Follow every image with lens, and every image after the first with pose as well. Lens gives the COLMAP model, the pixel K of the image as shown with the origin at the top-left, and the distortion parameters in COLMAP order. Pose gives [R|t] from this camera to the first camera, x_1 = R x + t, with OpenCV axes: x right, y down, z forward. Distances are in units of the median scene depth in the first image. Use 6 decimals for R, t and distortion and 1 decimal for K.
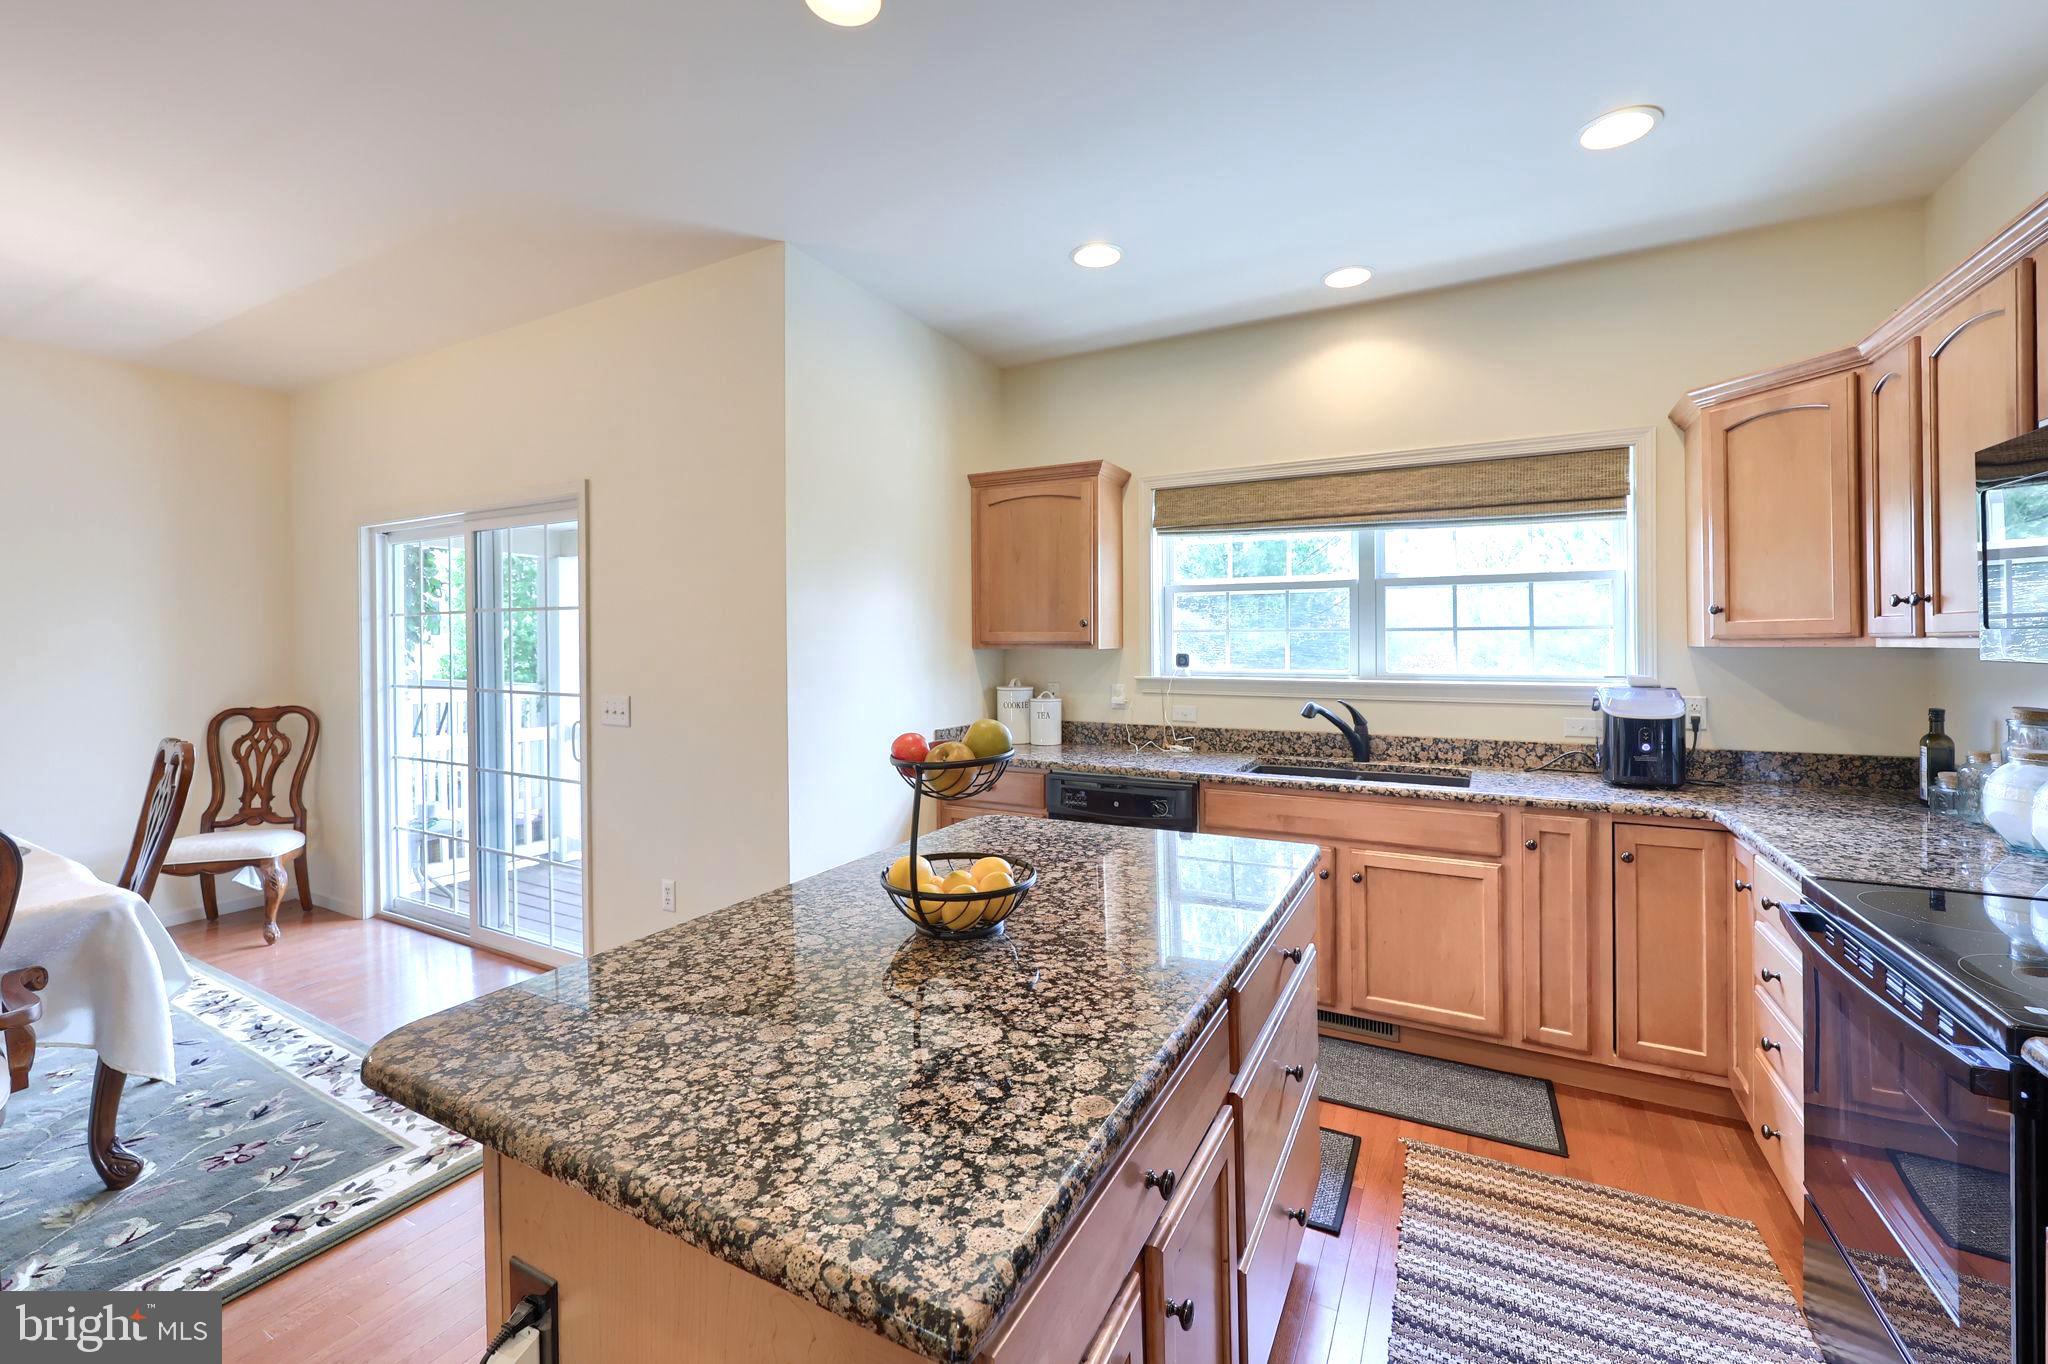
lens RADIAL K [[831.9, 0, 1024.5], [0, 831.9, 647.3], [0, 0, 1]] dist [-0.001355, 0.000137]
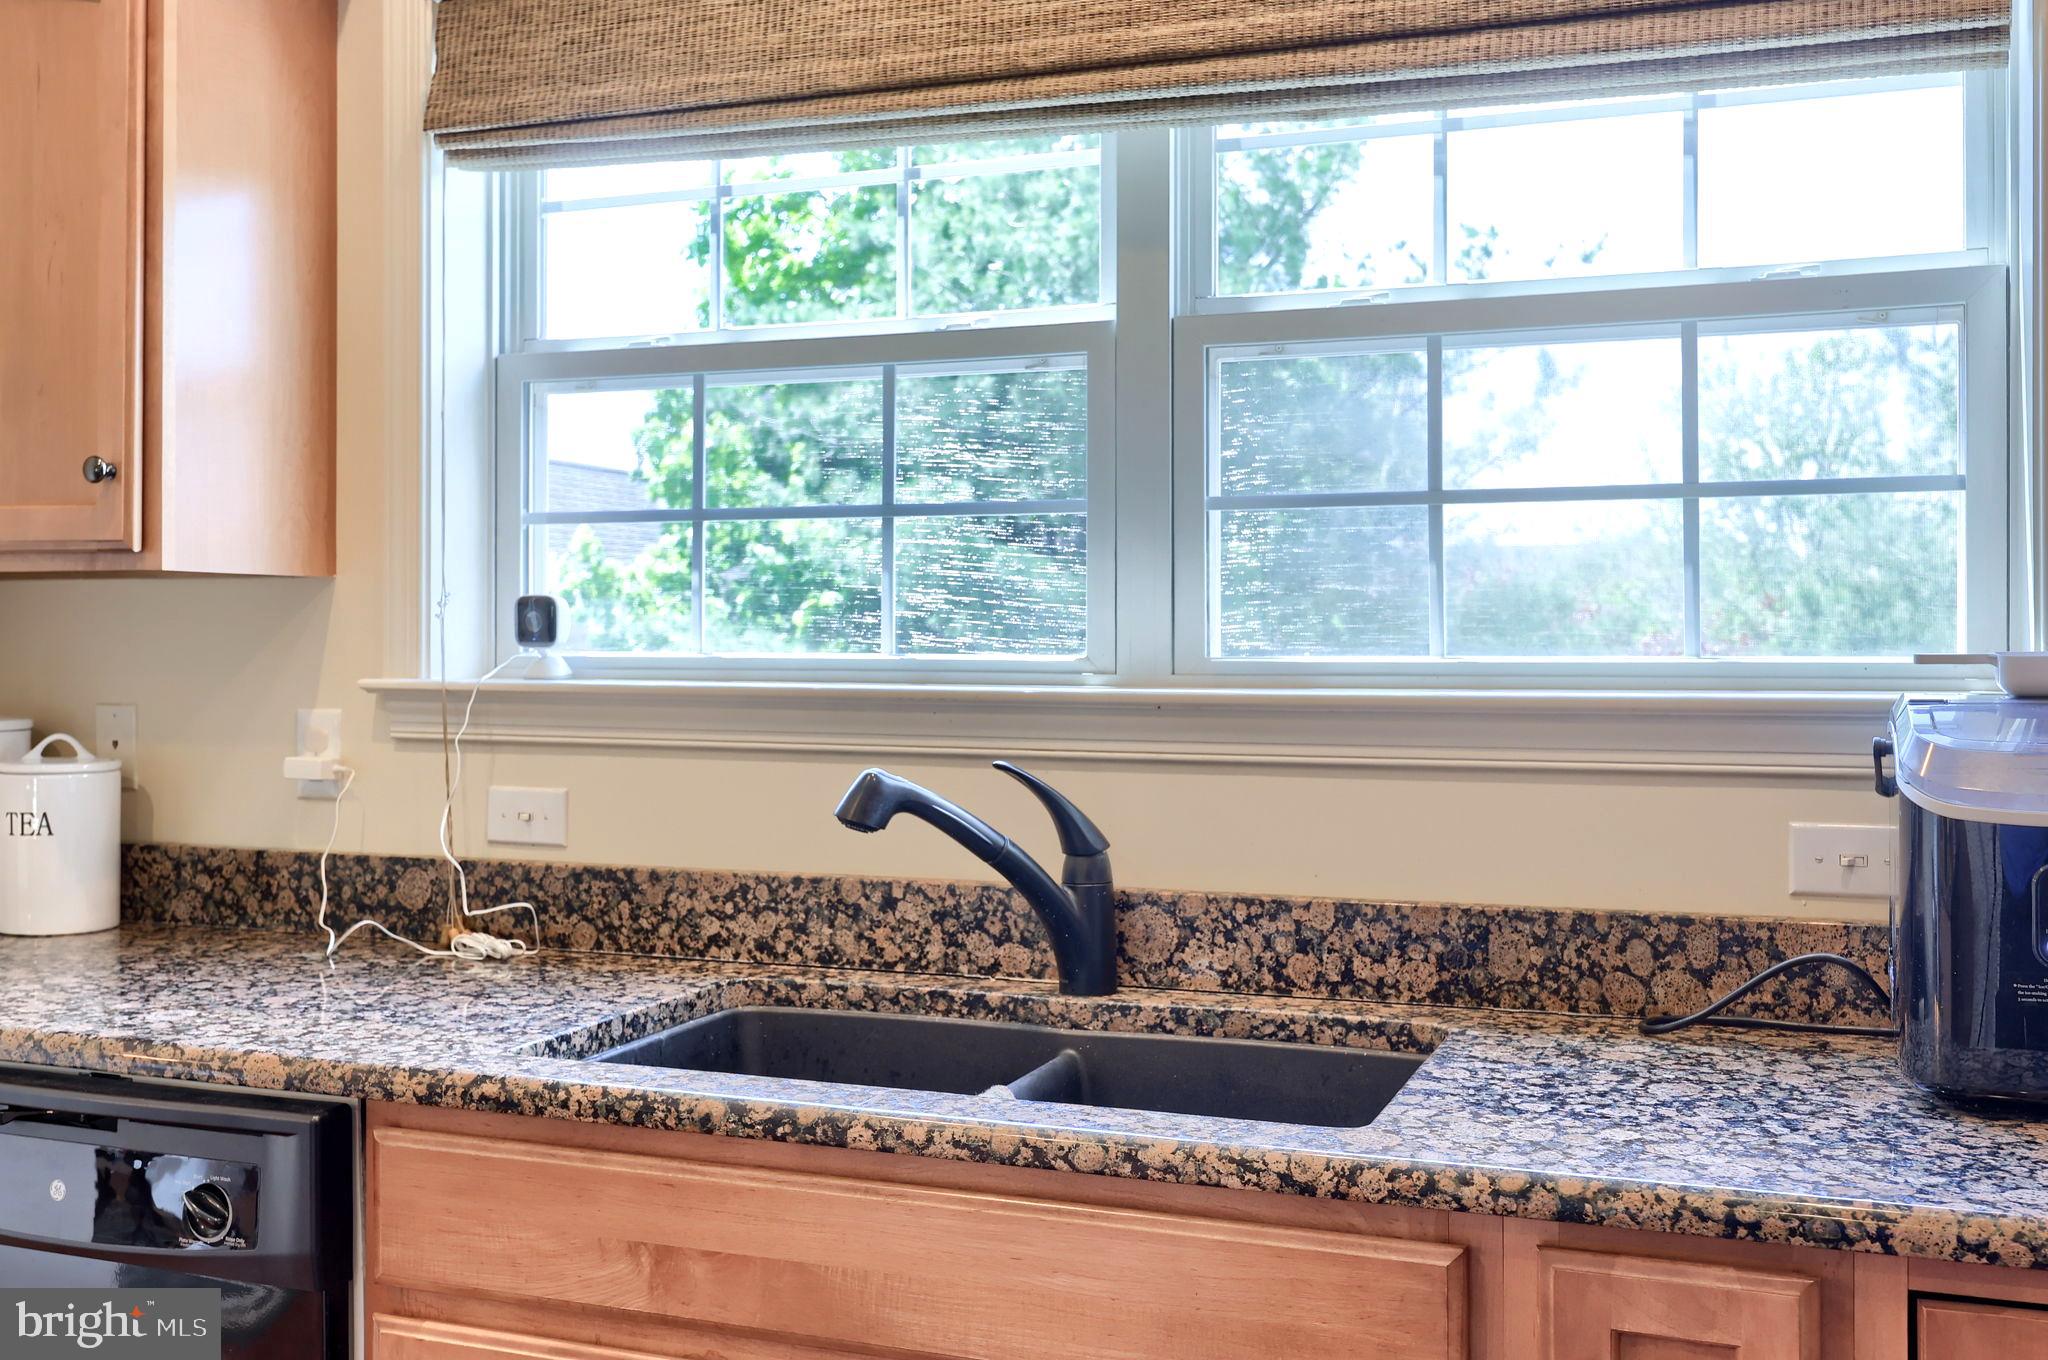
lens RADIAL K [[1974.7, 0, 1024.5], [0, 1974.7, 633.5], [0, 0, 1]] dist [-0.004397, -0.000785]
pose [[0.991685, 0.007836, 0.128447, 0.336786], [-0.005854, 0.999858, -0.015802, 0.037060], [-0.128553, 0.014918, 0.991590, 0.421825]]
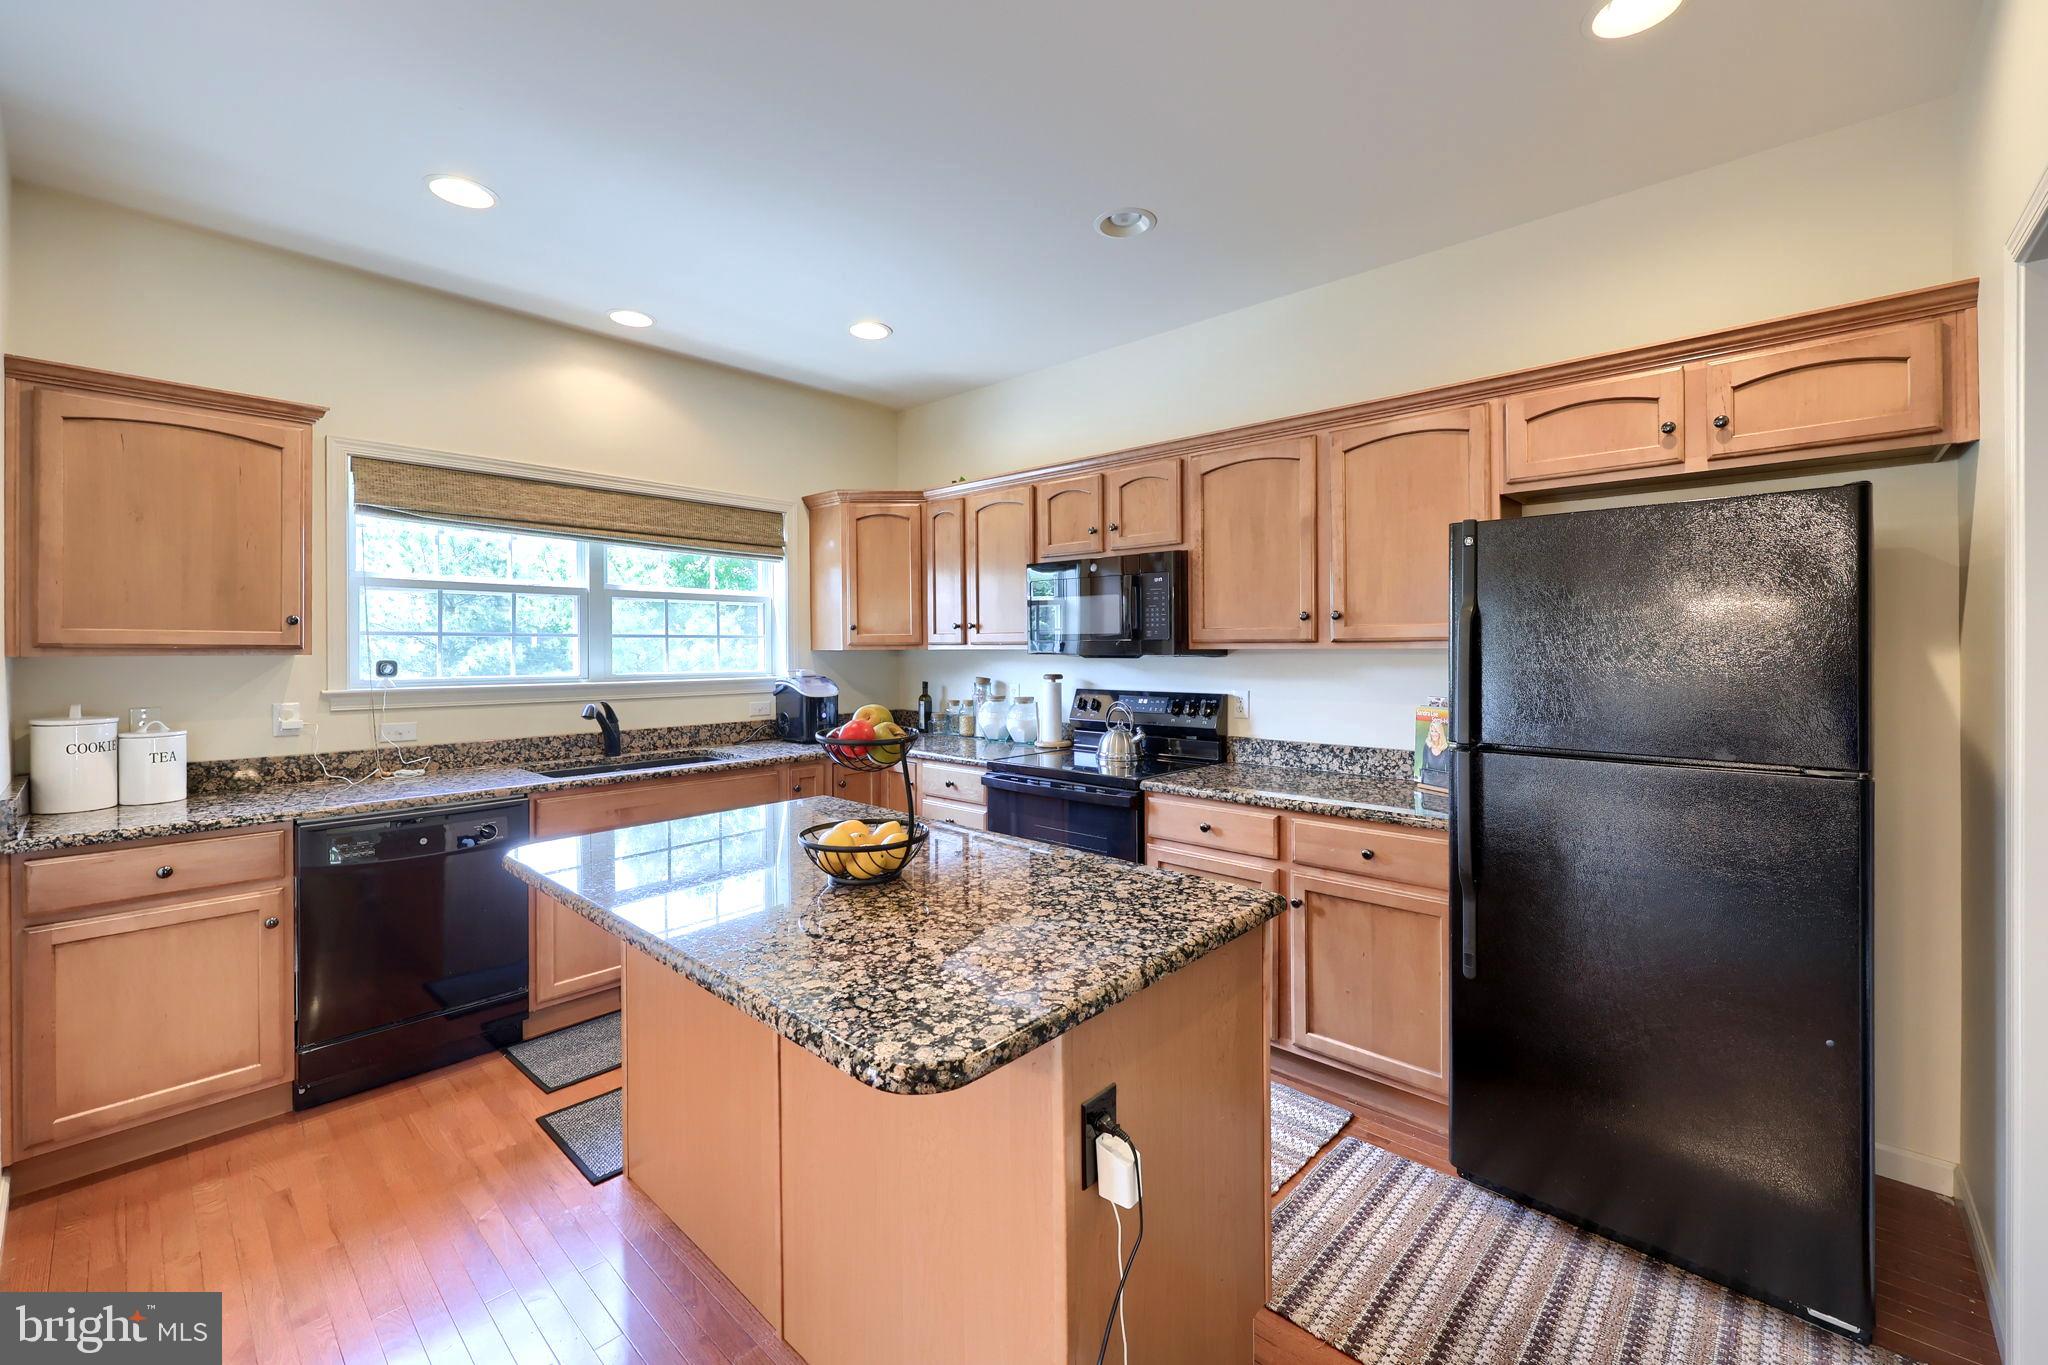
lens RADIAL K [[831.9, 0, 1024.5], [0, 831.9, 647.8], [0, 0, 1]] dist [-0.001355, 0.000137]
pose [[0.245345, 0.002362, 0.969433, -0.578851], [0.007085, 0.999966, -0.004230, 0.003766], [-0.969410, 0.007906, 0.245320, 0.228409]]
